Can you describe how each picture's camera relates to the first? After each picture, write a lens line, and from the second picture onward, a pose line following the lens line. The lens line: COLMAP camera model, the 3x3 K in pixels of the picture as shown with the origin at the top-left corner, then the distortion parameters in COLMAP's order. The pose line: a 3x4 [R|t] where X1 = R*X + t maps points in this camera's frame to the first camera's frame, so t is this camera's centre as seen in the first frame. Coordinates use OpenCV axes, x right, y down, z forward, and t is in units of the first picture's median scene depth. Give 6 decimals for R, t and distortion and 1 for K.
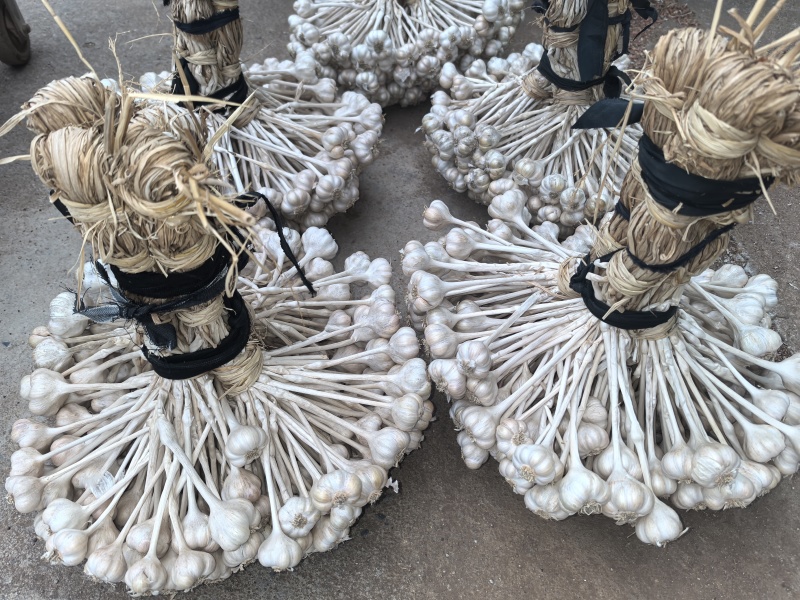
lens RADIAL K [[638.2, 0, 400.0], [0, 638.2, 300.0], [0, 0, 1]] dist [0.000810, -0.007670]
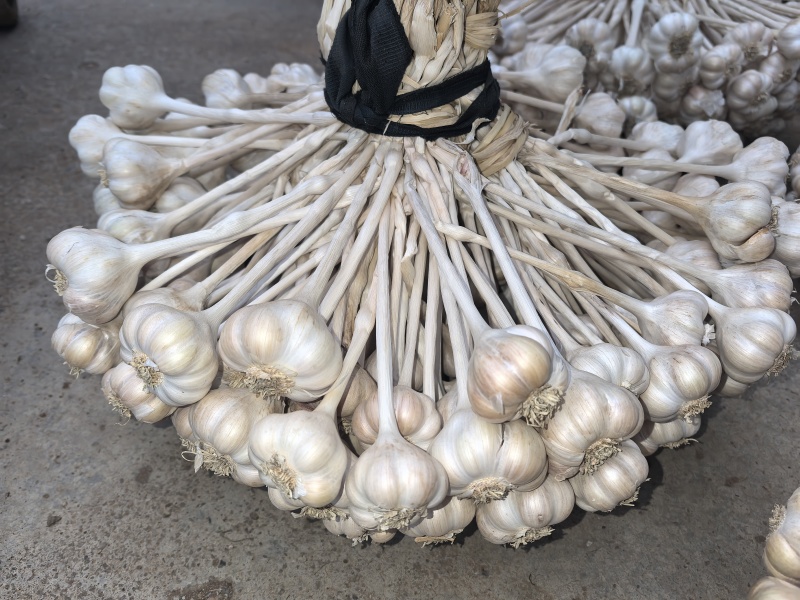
lens RADIAL K [[638.2, 0, 400.0], [0, 638.2, 300.0], [0, 0, 1]] dist [0.000810, -0.007670]
pose [[0.999085, 0.018438, 0.038586, -0.264256], [-0.012560, 0.989001, -0.147372, -0.116541], [-0.040879, 0.146752, 0.988328, 0.526597]]
